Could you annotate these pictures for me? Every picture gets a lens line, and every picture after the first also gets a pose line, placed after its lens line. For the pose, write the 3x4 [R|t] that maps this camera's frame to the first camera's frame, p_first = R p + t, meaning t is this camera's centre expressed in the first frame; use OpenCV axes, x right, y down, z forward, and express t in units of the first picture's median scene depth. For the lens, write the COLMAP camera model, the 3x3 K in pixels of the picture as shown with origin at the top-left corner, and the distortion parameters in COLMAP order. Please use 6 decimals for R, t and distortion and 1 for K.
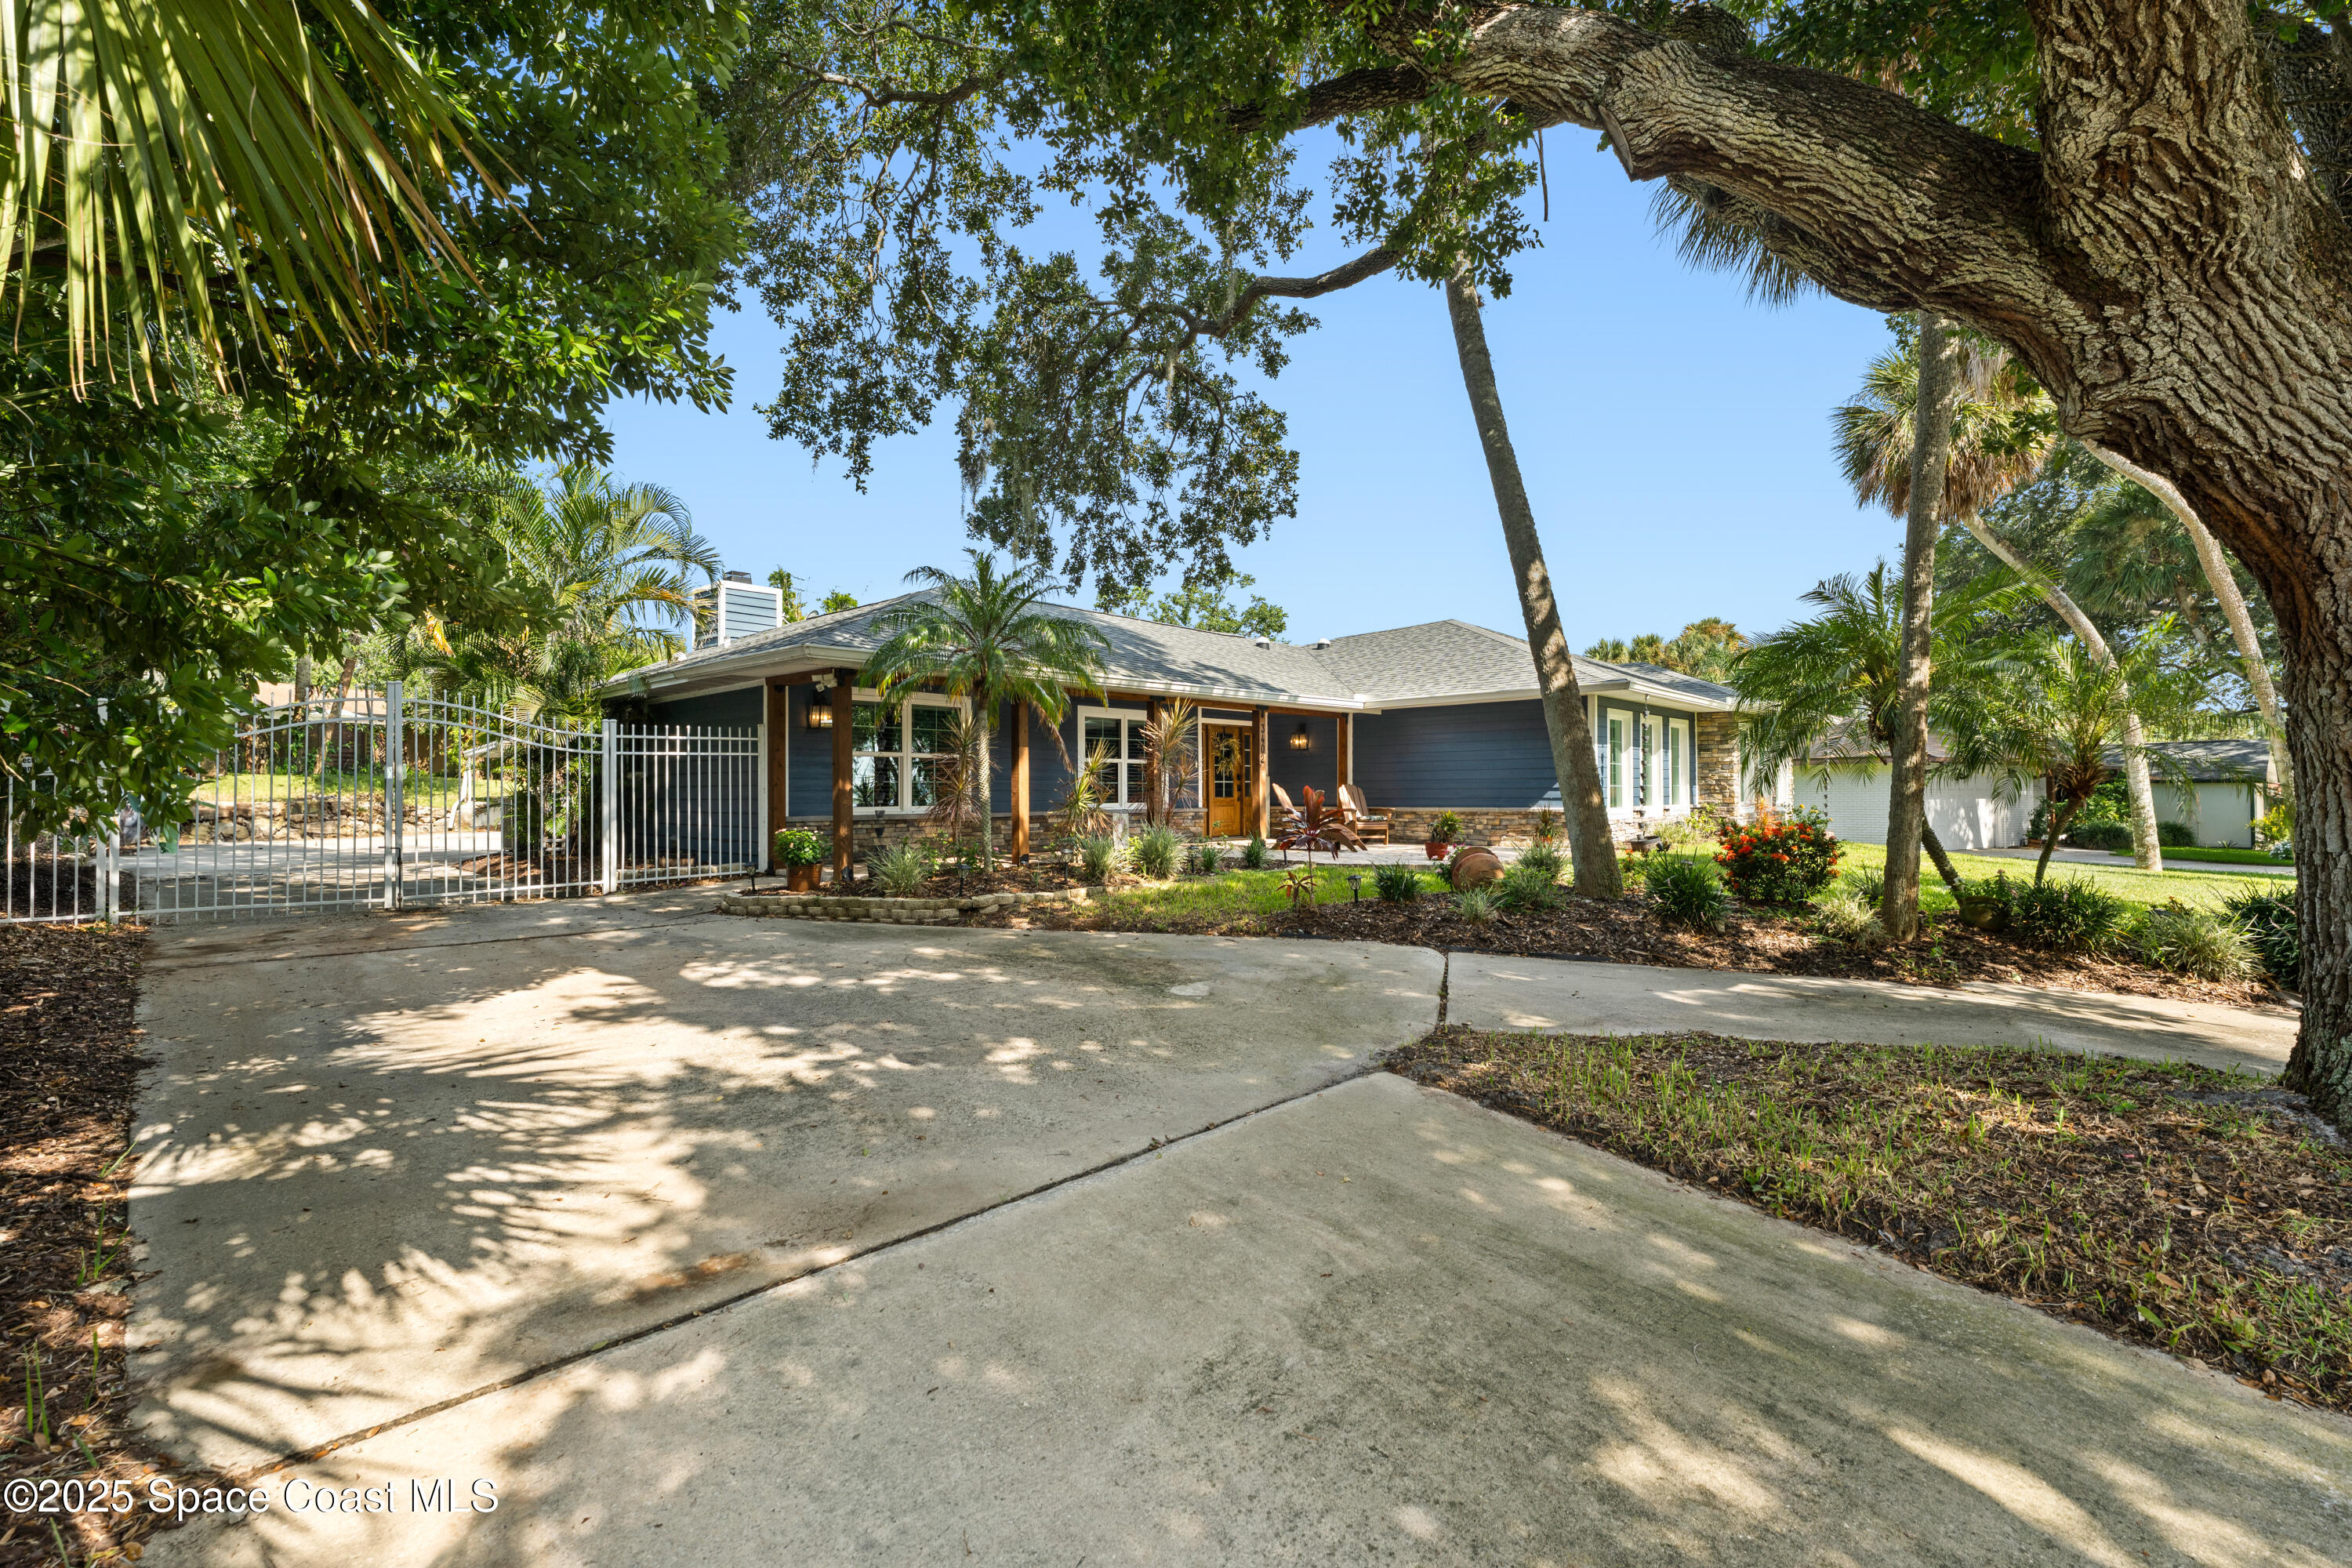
lens RADIAL K [[1012.4, 0, 1175.0], [0, 1012.4, 825.9], [0, 0, 1]] dist [-0.002602, -0.000368]
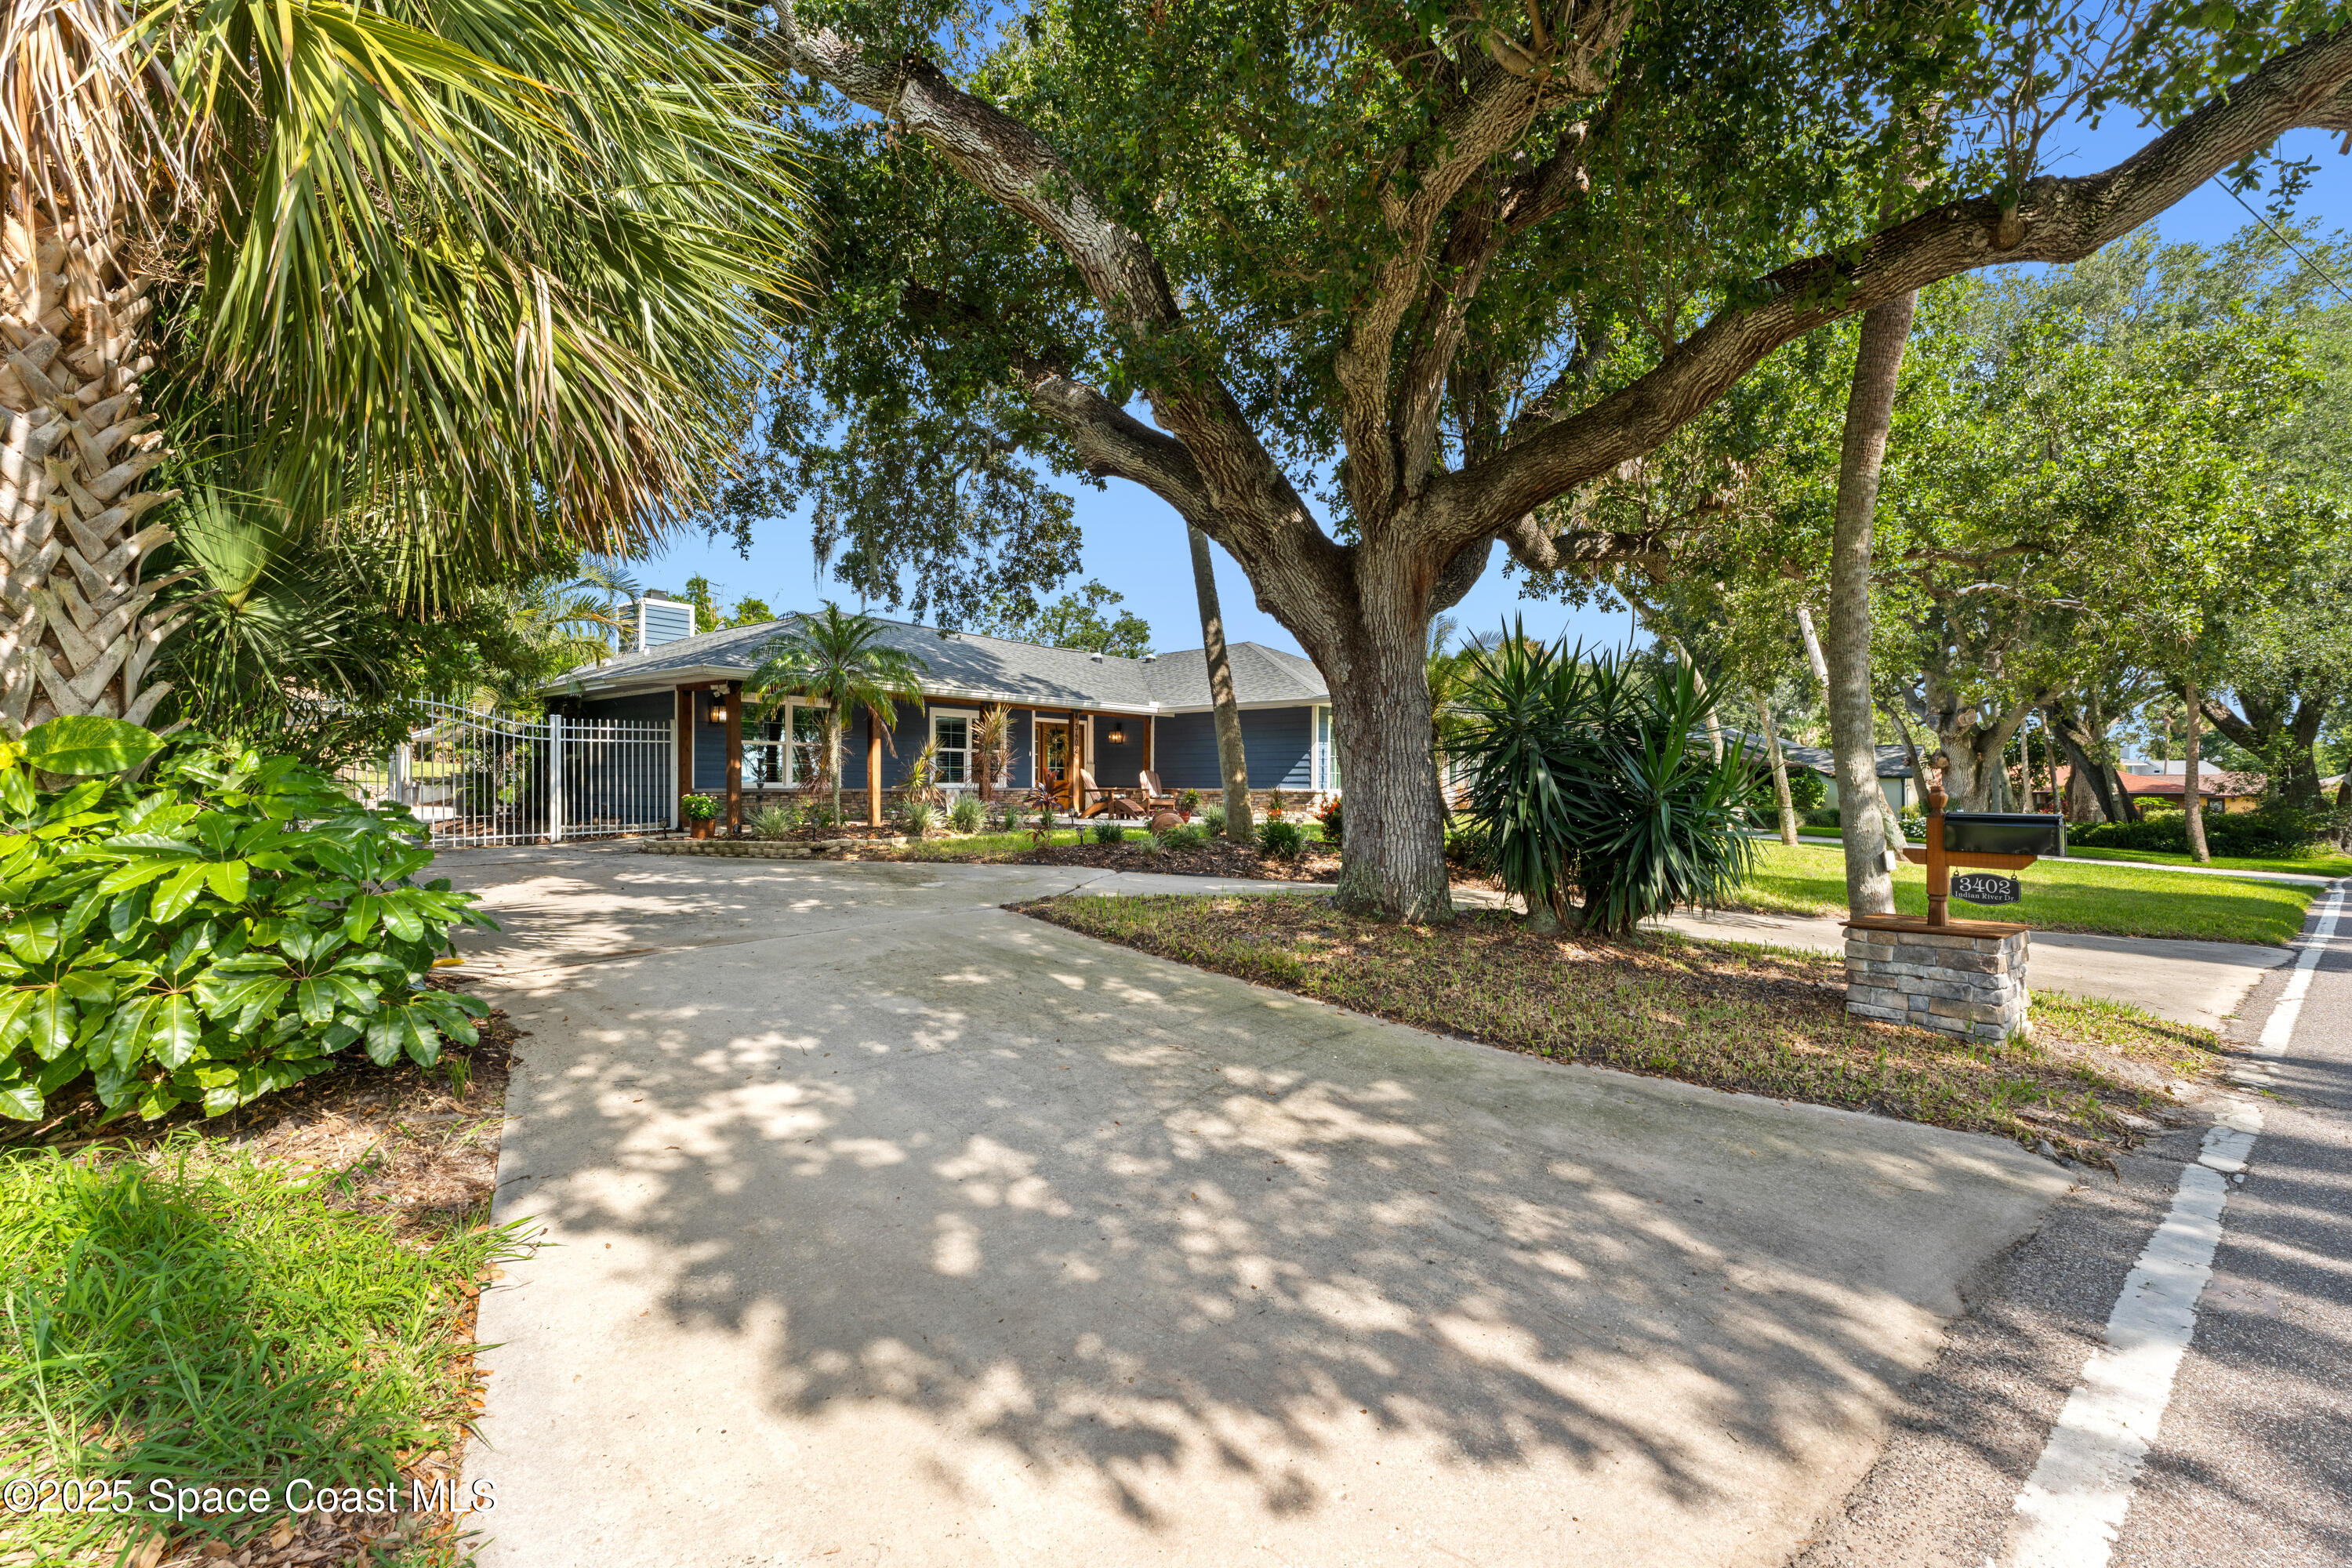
lens RADIAL K [[945.4, 0, 1178.5], [0, 945.4, 818.0], [0, 0, 1]] dist [0.000565, 0.000567]
pose [[0.995500, 0.004144, 0.094670, 0.164420], [-0.004563, 0.999981, 0.004207, 0.025639], [-0.094650, -0.004620, 0.995500, -0.365871]]
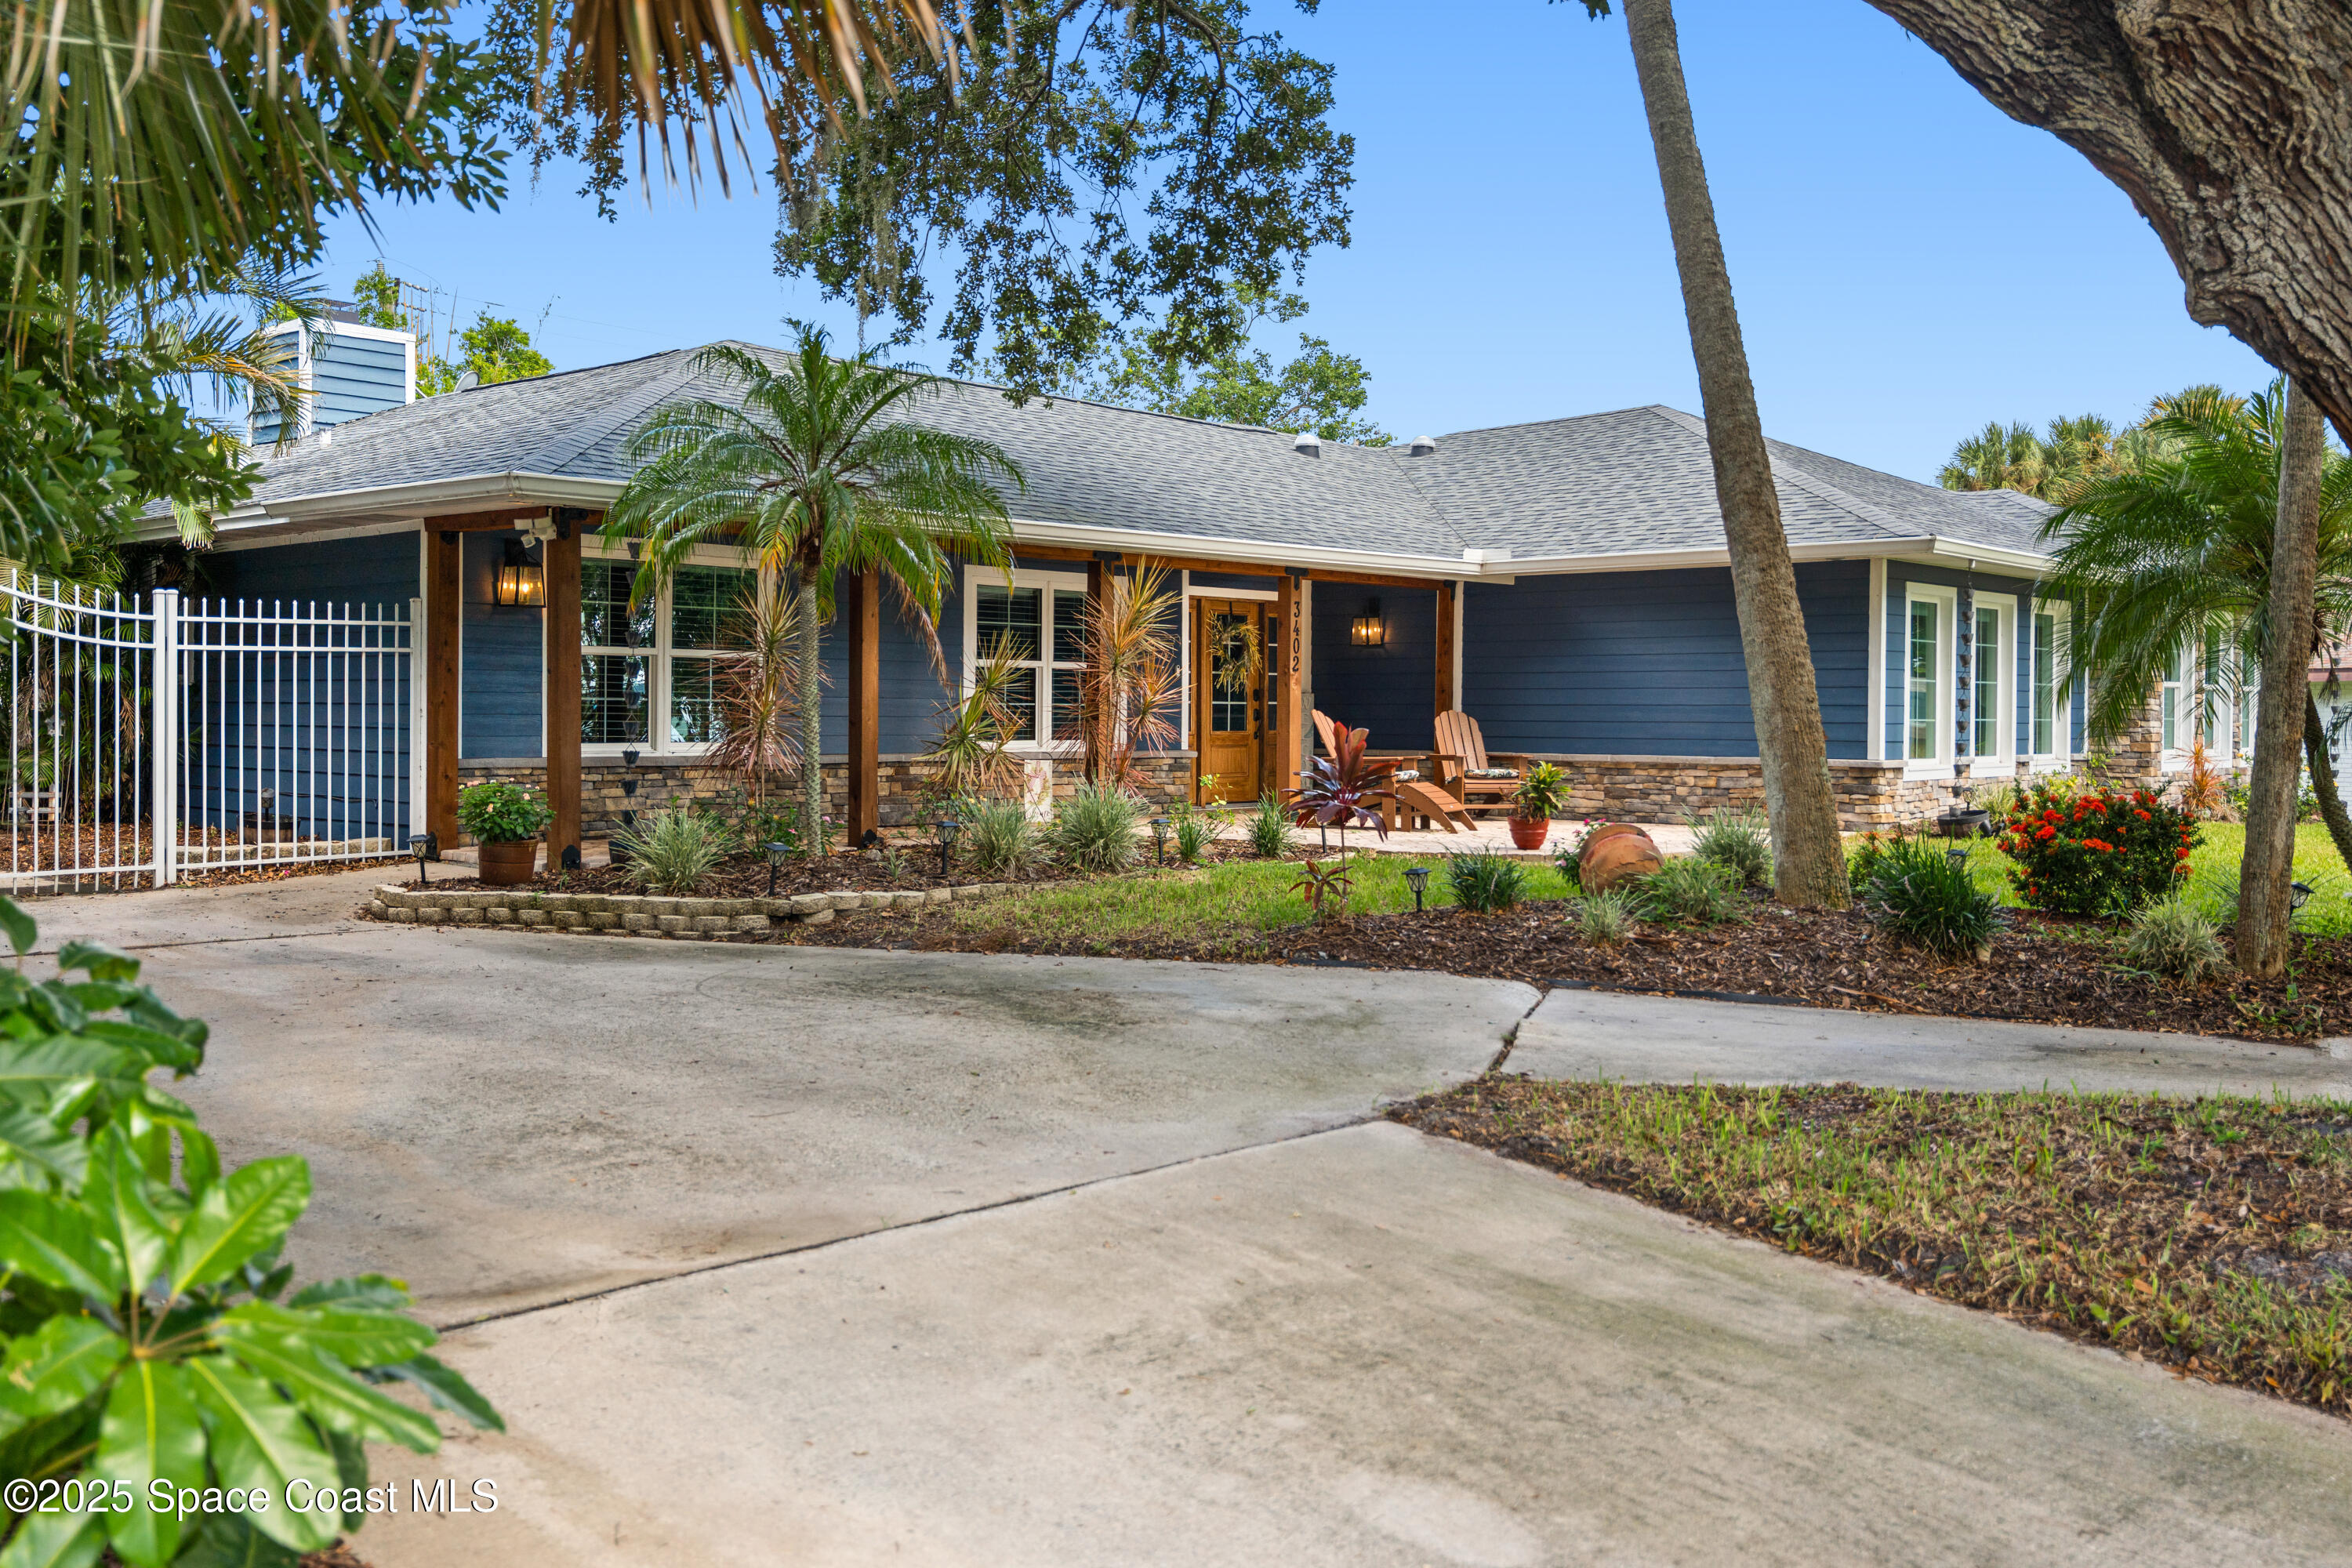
lens RADIAL K [[2065.3, 0, 1177.2], [0, 2065.3, 795.9], [0, 0, 1]] dist [0.020954, 0.013435]
pose [[0.999867, 0.011814, 0.011244, 0.015206], [-0.011896, 0.999903, 0.007247, -0.001625], [-0.011157, -0.007380, 0.999911, -0.219822]]
